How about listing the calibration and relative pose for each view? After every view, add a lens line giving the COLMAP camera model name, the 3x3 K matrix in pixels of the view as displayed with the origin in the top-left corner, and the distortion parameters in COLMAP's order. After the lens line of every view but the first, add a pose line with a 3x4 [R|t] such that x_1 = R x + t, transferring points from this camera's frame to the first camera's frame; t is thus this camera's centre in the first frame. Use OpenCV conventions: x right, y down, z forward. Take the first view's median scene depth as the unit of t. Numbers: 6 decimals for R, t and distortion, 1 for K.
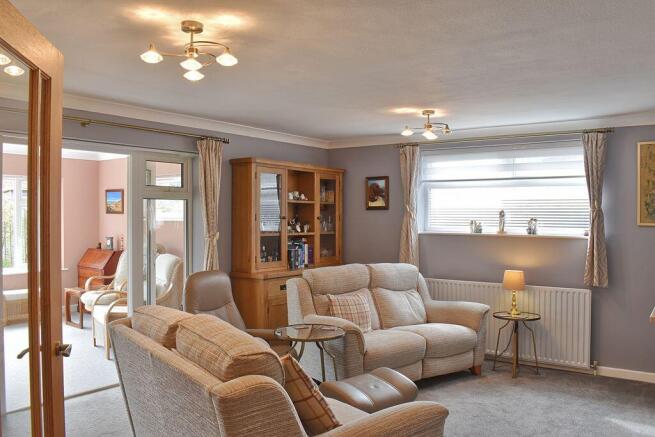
lens RADIAL K [[531.4, 0, 327.5], [0, 531.4, 218.5], [0, 0, 1]] dist [-0.004527, -0.005733]
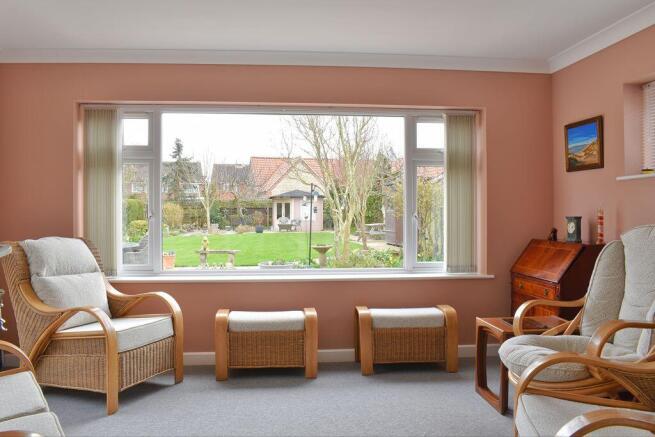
lens RADIAL K [[531.4, 0, 327.5], [0, 531.4, 218.5], [0, 0, 1]] dist [-0.004527, -0.005733]
pose [[0.669252, -0.004995, -0.743019, -0.200639], [0.001804, 0.999985, -0.005097, 0.038687], [0.743033, 0.002071, 0.669251, 0.508844]]
